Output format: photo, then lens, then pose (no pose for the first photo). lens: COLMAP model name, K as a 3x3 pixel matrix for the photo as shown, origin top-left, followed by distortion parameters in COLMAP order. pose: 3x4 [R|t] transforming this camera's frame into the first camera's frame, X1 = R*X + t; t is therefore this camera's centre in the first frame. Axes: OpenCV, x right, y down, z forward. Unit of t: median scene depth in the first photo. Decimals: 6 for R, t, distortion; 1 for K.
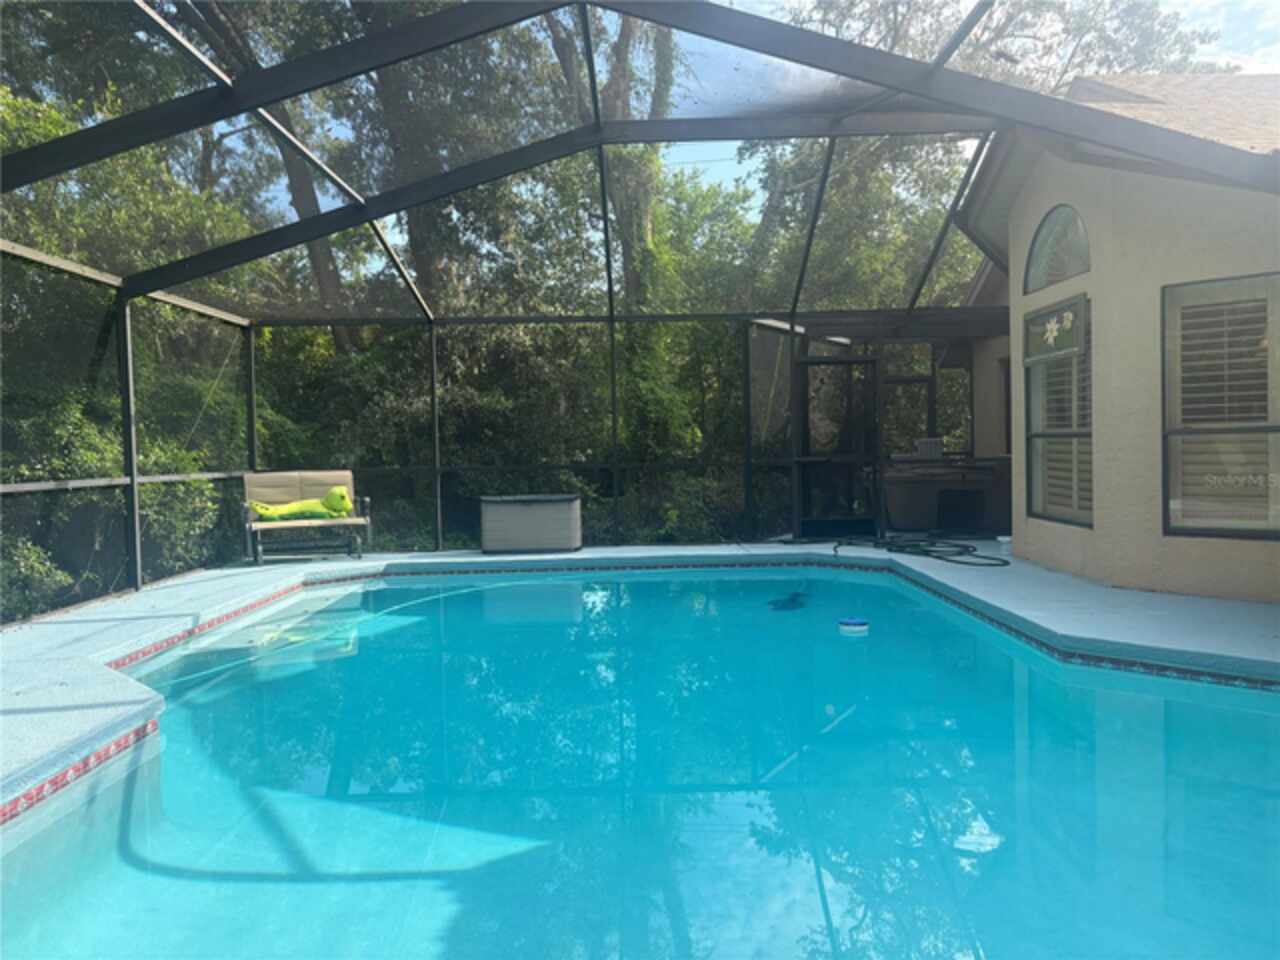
lens RADIAL K [[980.7, 0, 640.0], [0, 980.7, 480.0], [0, 0, 1]] dist [0.002376, 0.001131]
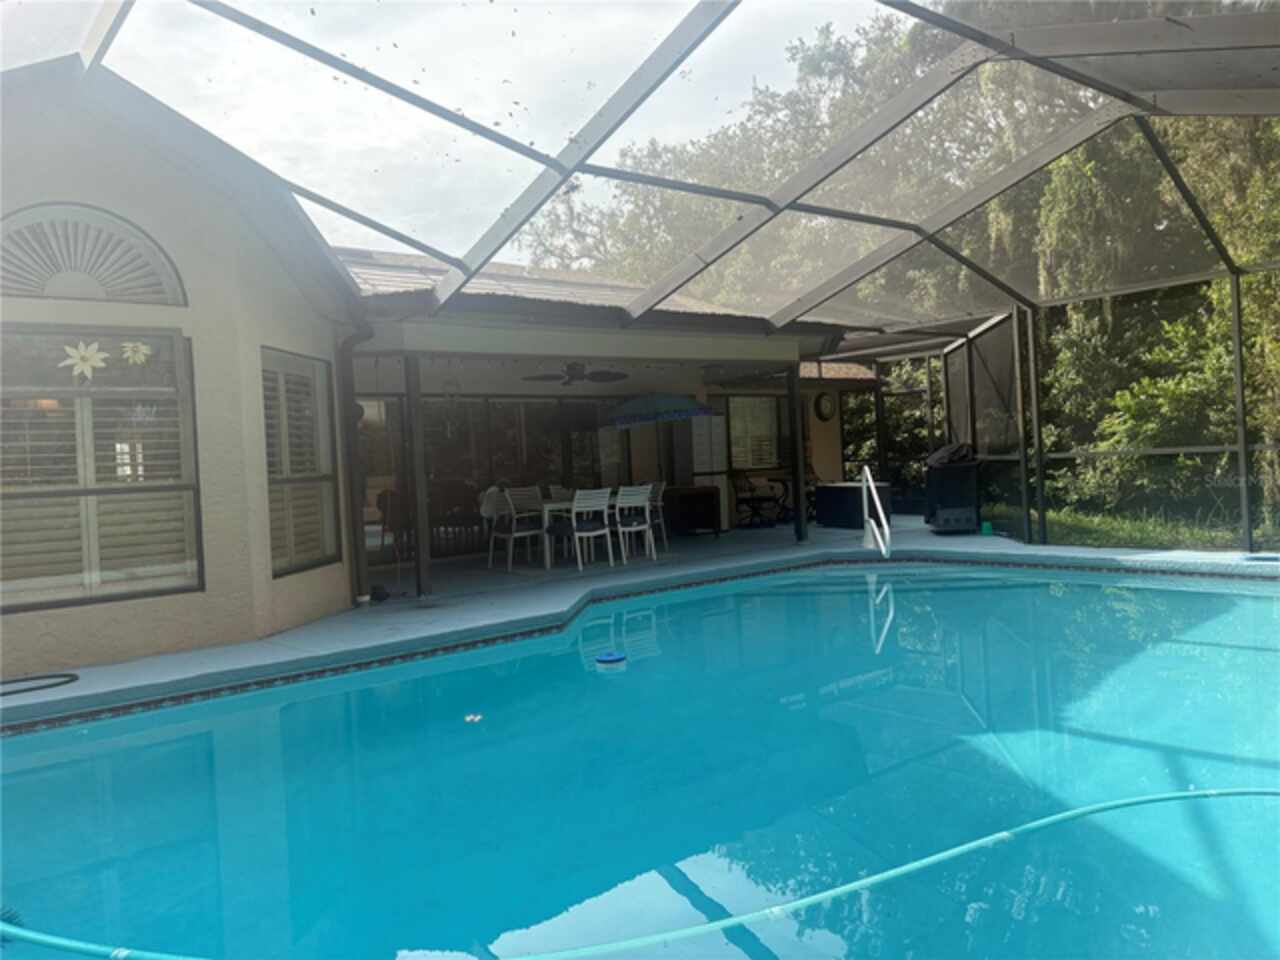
lens RADIAL K [[980.7, 0, 640.0], [0, 980.7, 480.0], [0, 0, 1]] dist [0.002376, 0.001131]
pose [[-0.618552, 0.050159, 0.784141, -0.478135], [0.107686, 0.993955, 0.021366, -0.024491], [-0.778329, 0.097658, -0.620215, 1.173886]]
